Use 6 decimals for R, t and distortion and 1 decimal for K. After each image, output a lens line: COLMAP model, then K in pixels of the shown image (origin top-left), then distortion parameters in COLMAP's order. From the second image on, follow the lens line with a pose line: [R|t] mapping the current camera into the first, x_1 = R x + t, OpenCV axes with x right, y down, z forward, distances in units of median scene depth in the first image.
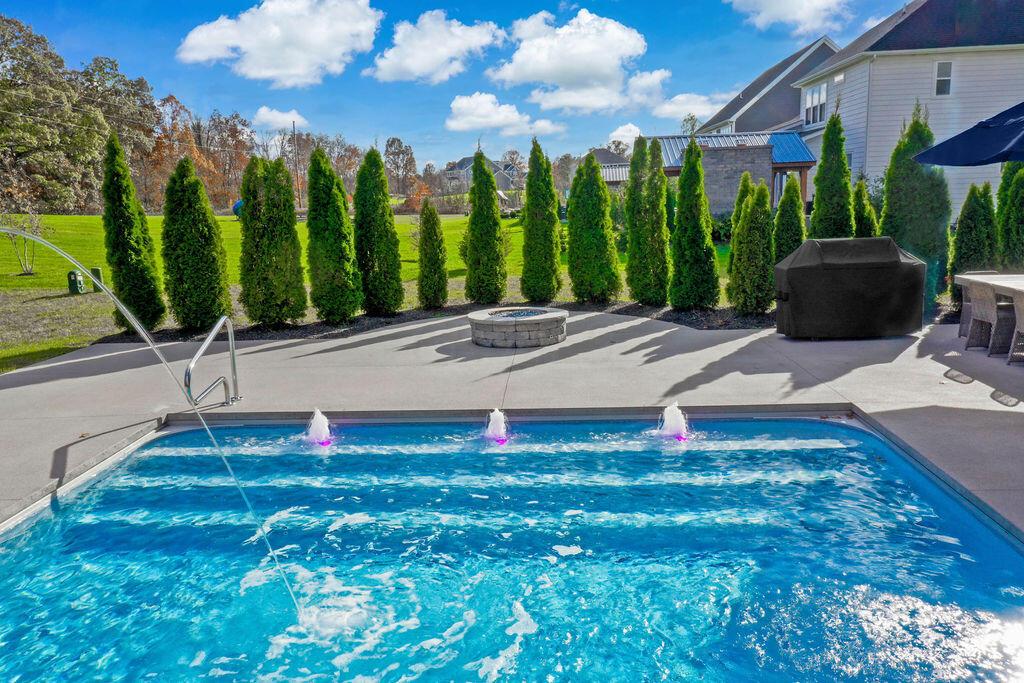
lens RADIAL K [[719.5, 0, 543.2], [0, 719.5, 361.2], [0, 0, 1]] dist [0.006471, -0.000989]
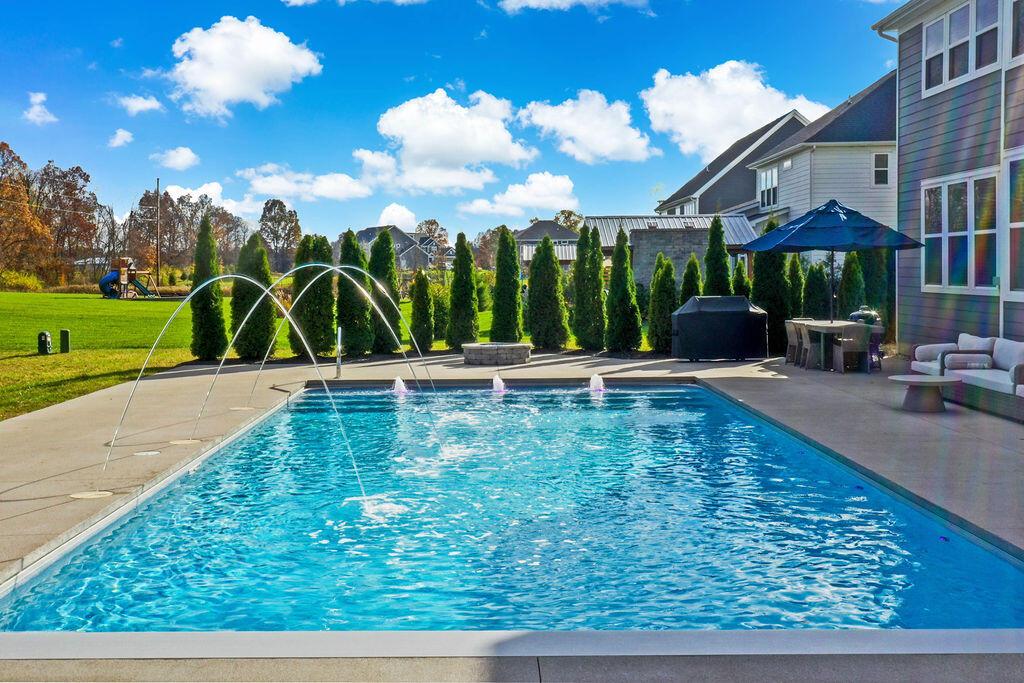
lens RADIAL K [[919.7, 0, 496.9], [0, 919.7, 343.1], [0, 0, 1]] dist [0.008769, 0.004999]
pose [[0.999524, 0.018134, 0.024979, -0.066264], [-0.014080, 0.987992, -0.153863, 0.171757], [-0.027469, 0.153438, 0.987776, -0.657286]]
